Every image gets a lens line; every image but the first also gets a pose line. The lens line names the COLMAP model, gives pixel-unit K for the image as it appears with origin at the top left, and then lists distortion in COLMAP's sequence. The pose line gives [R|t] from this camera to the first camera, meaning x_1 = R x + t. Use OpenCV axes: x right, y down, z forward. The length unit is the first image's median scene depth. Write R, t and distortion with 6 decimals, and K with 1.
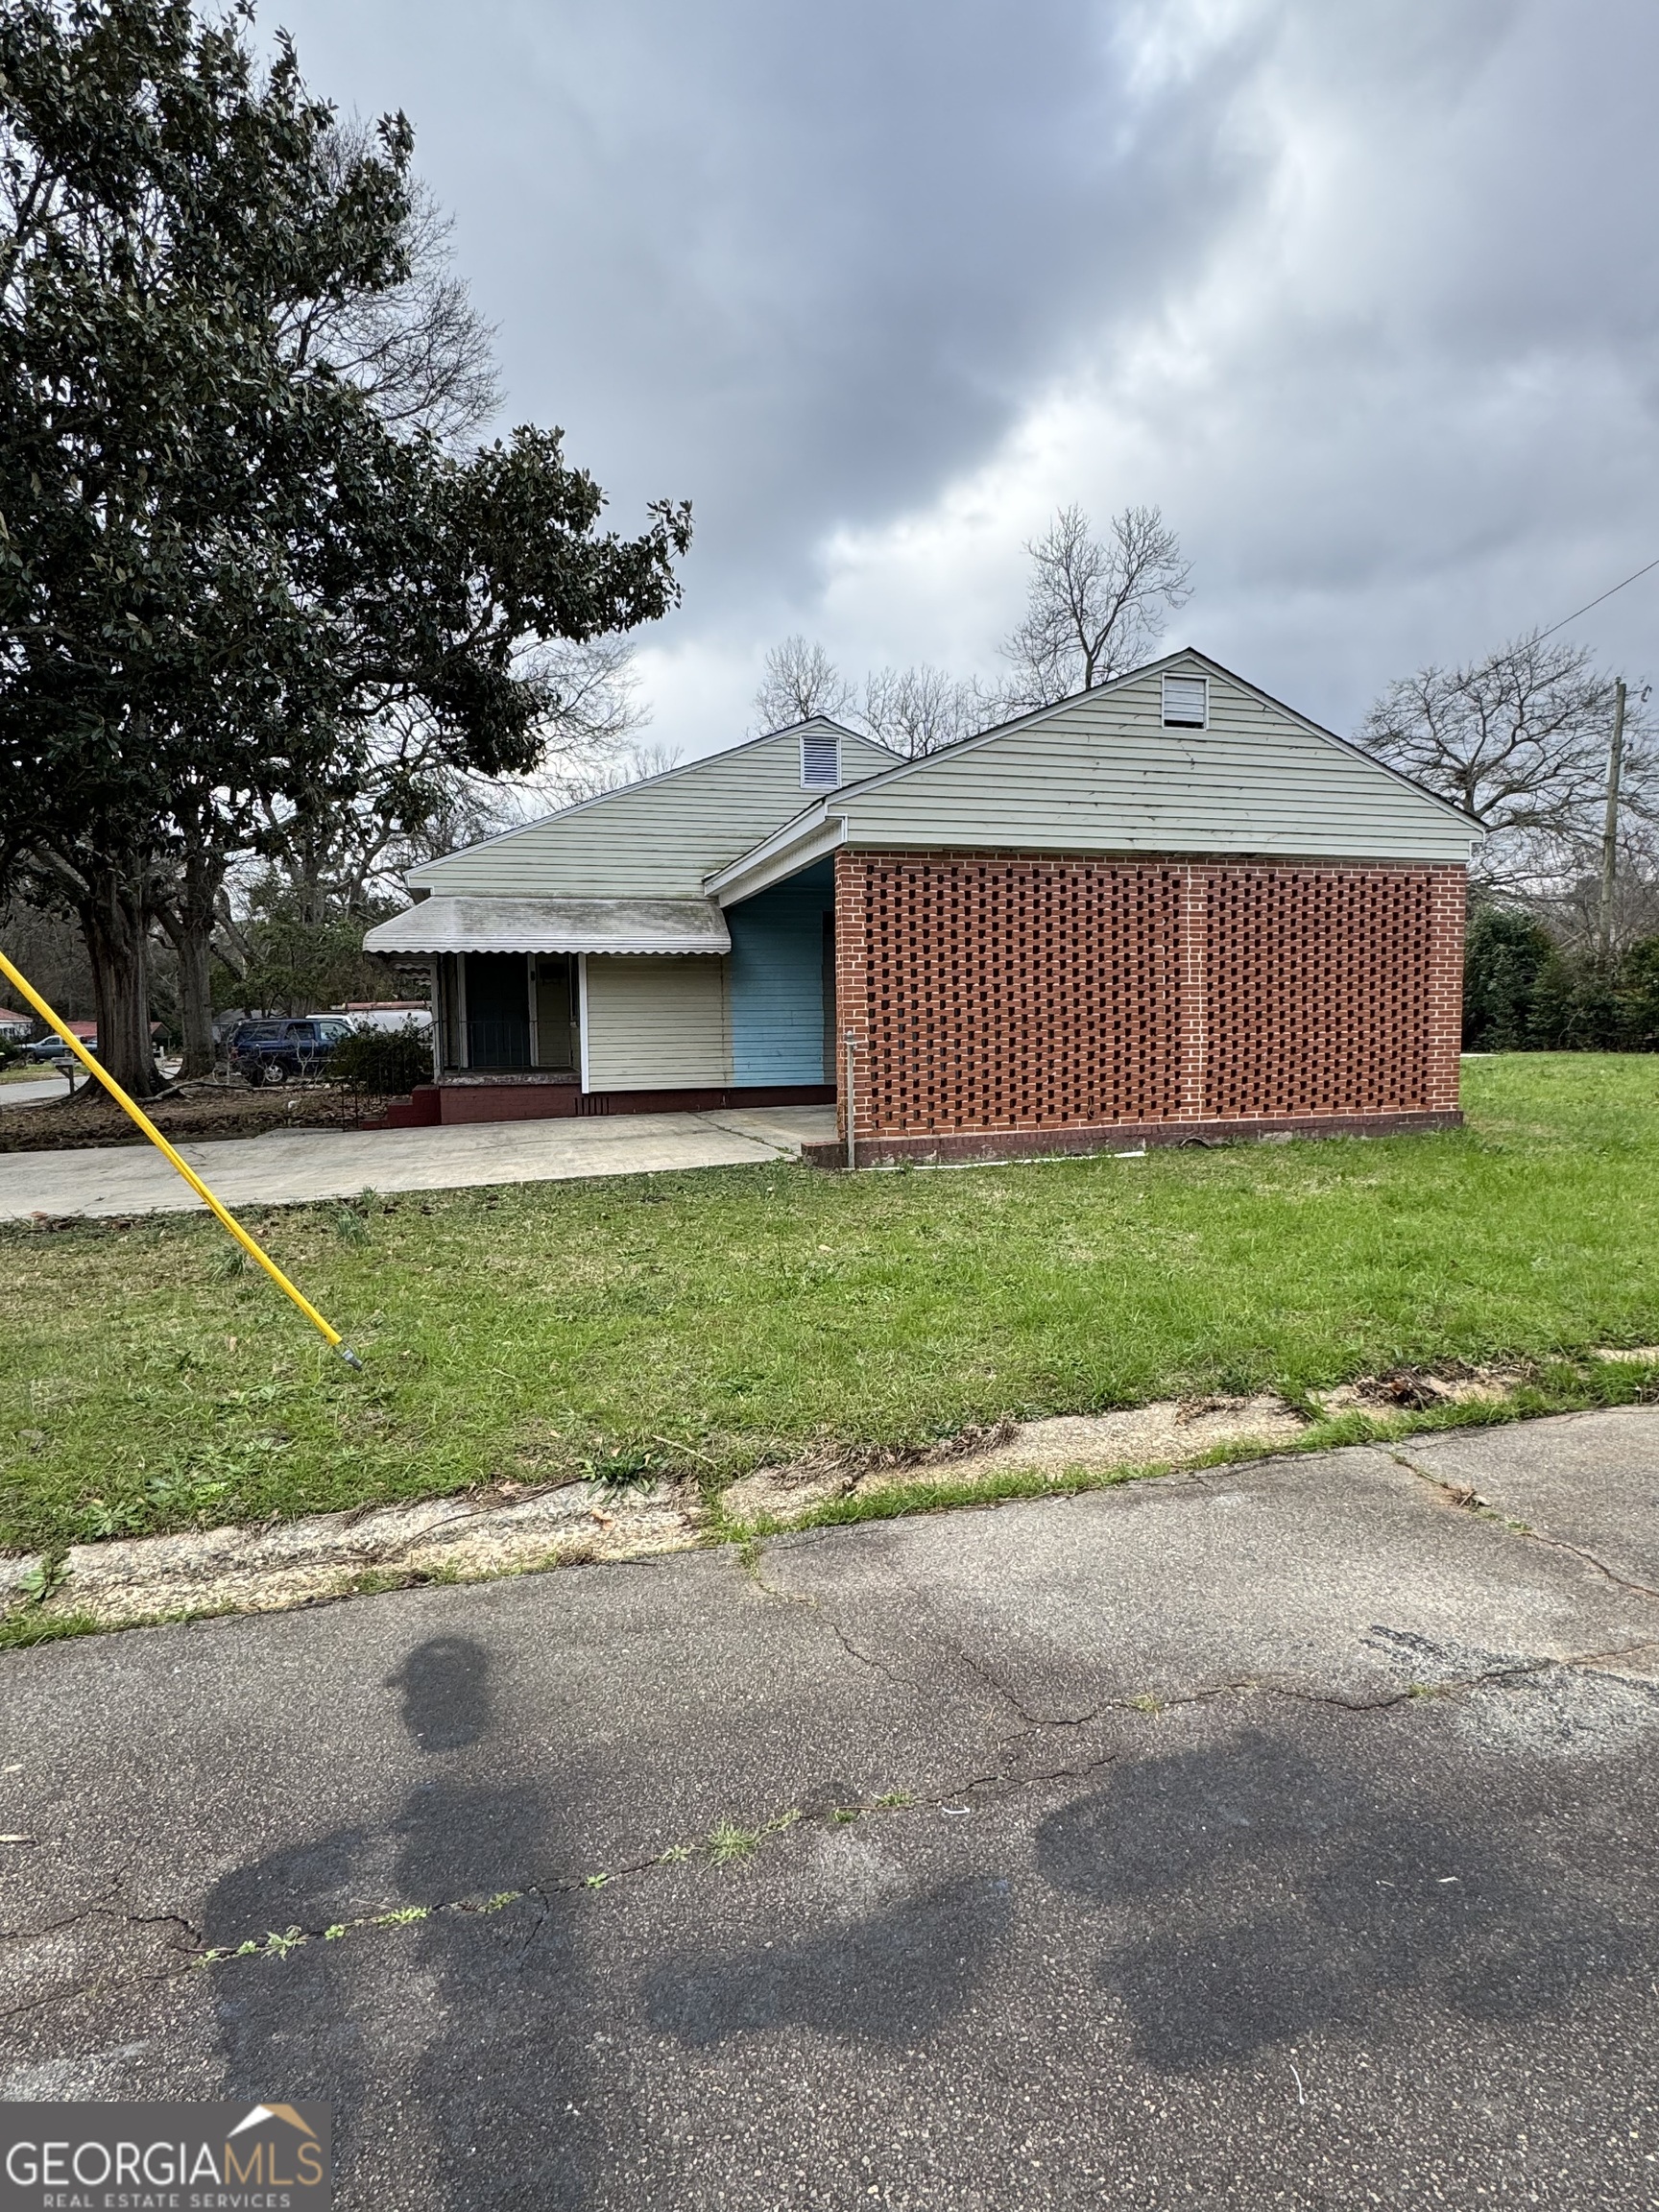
lens RADIAL K [[1325.9, 0, 831.2], [0, 1325.9, 1126.0], [0, 0, 1]] dist [0.000163, 0.000239]
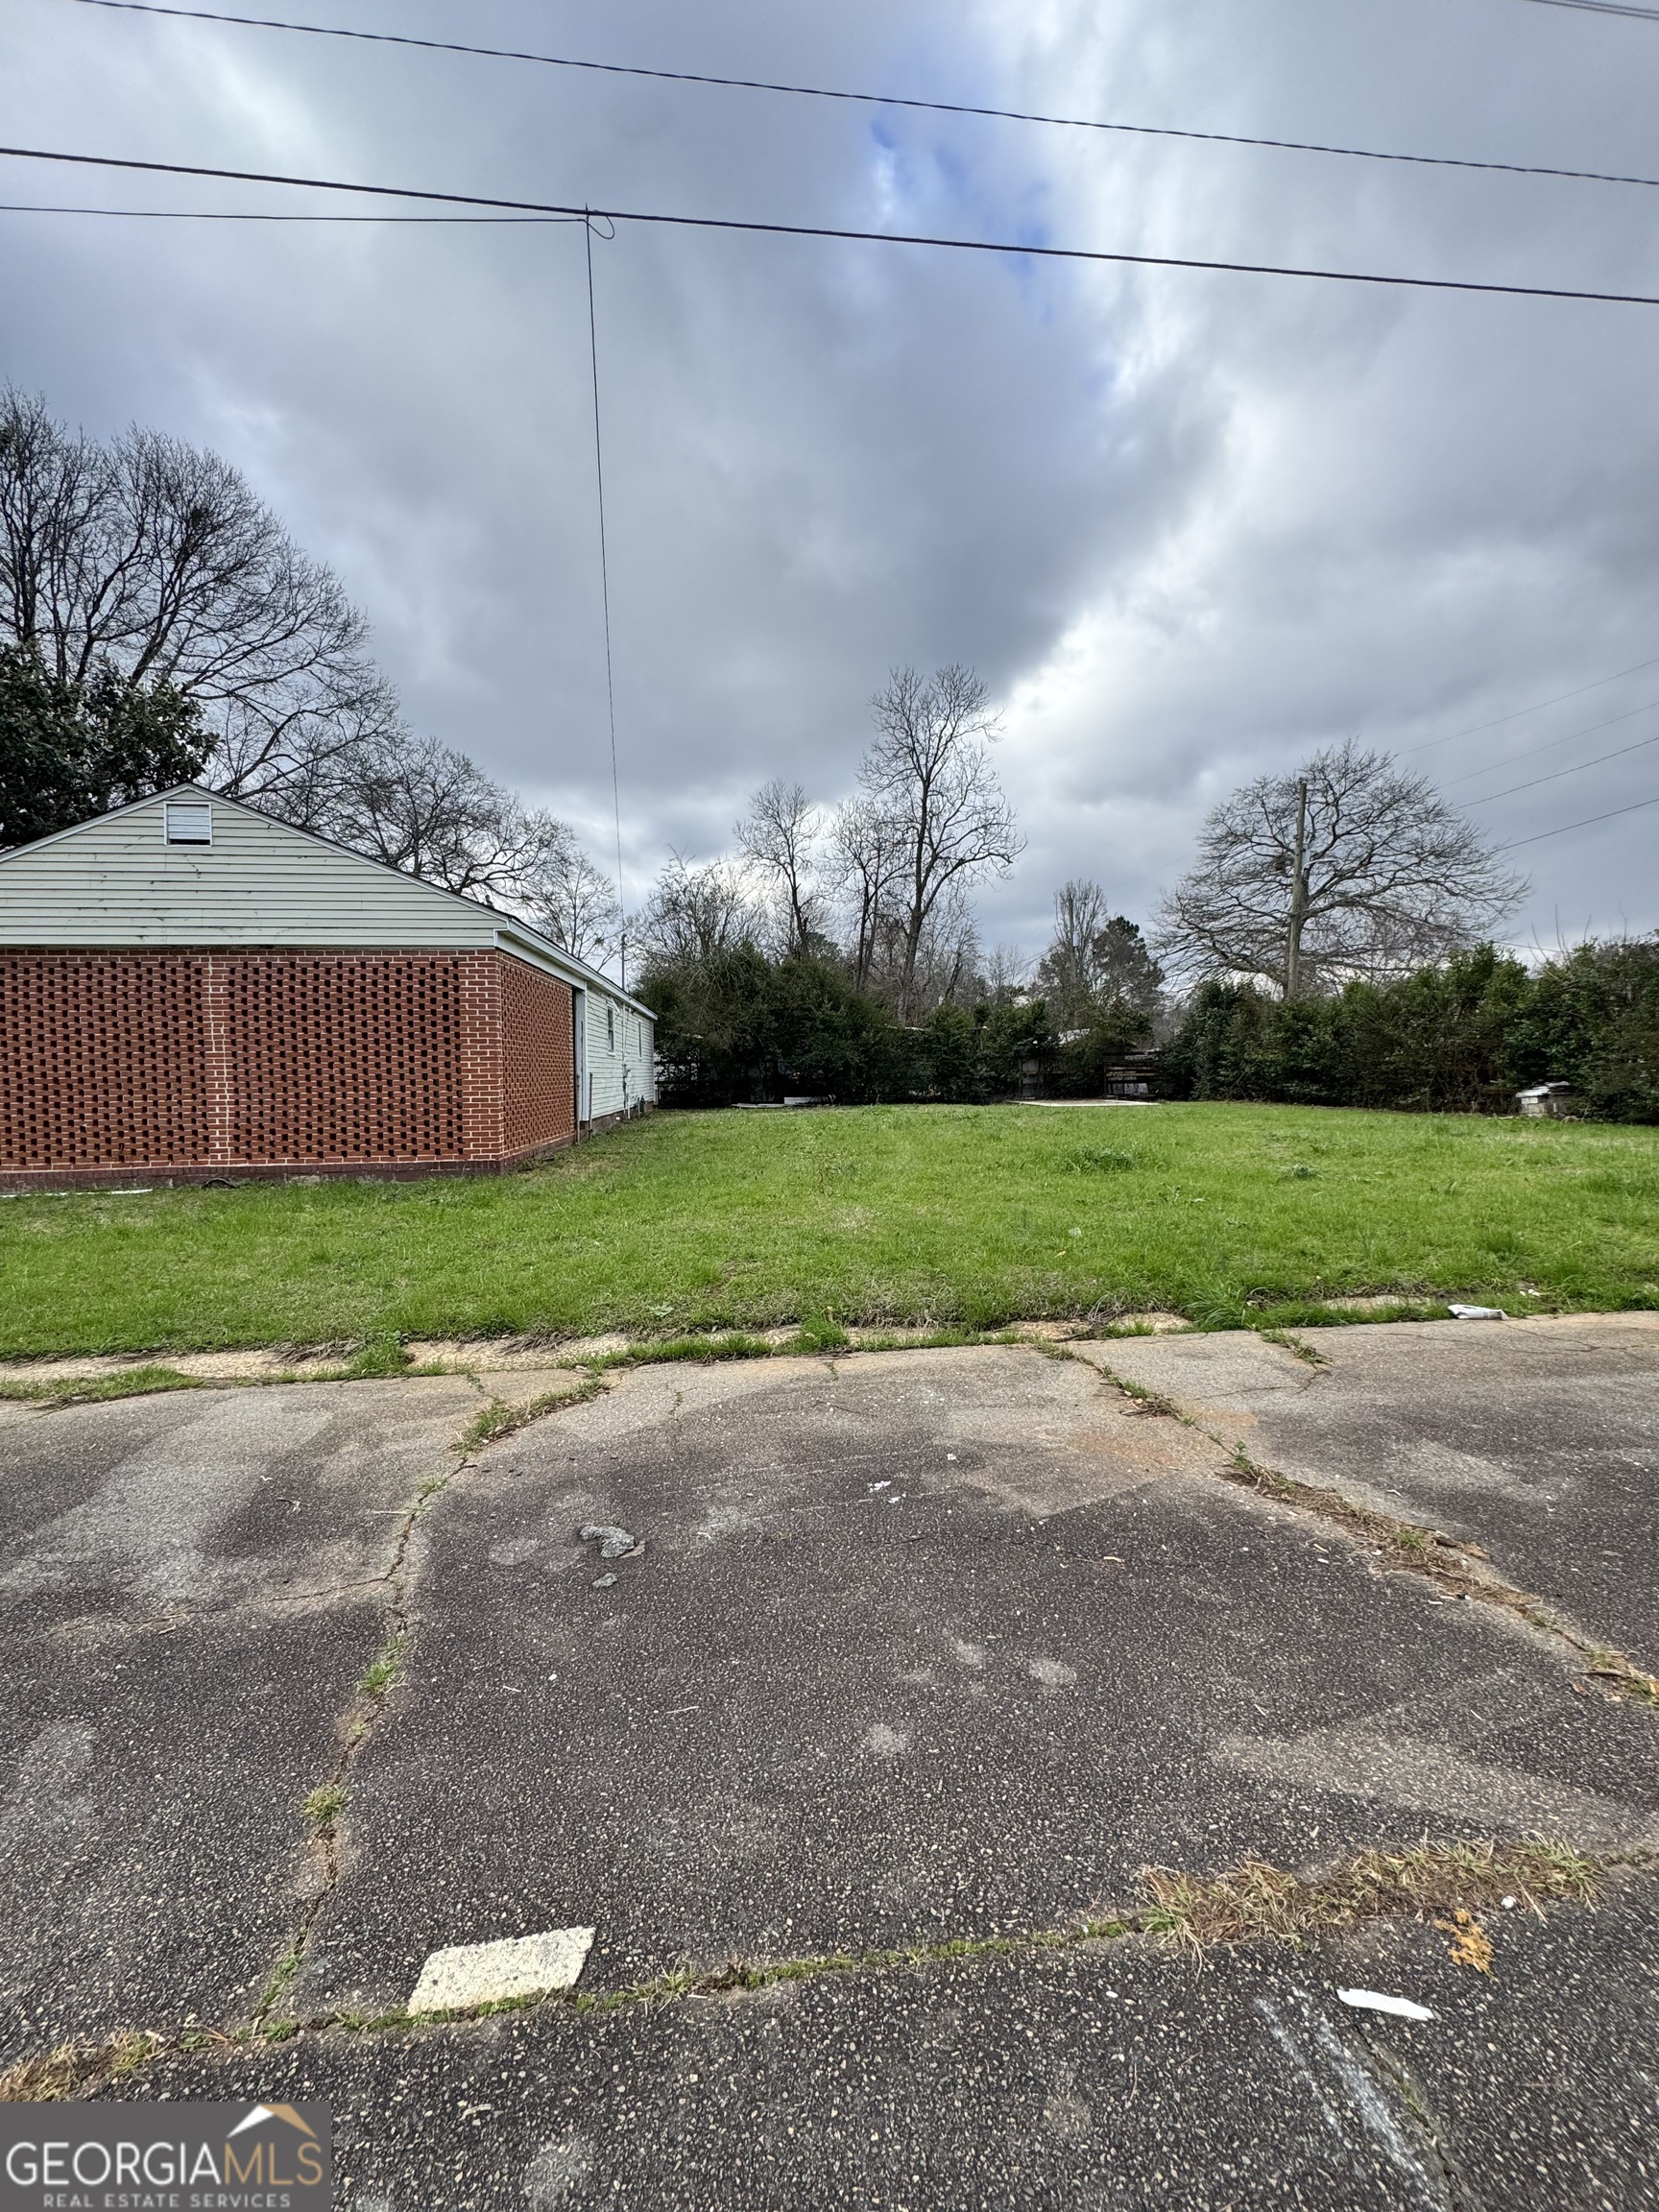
lens RADIAL K [[882.9, 0, 826.5], [0, 882.9, 1084.6], [0, 0, 1]] dist [-0.003399, 0.000334]
pose [[0.976320, 0.014731, -0.215827, 0.982442], [-0.022716, 0.999144, -0.034564, -0.061651], [0.215133, 0.038648, 0.975820, 0.327228]]
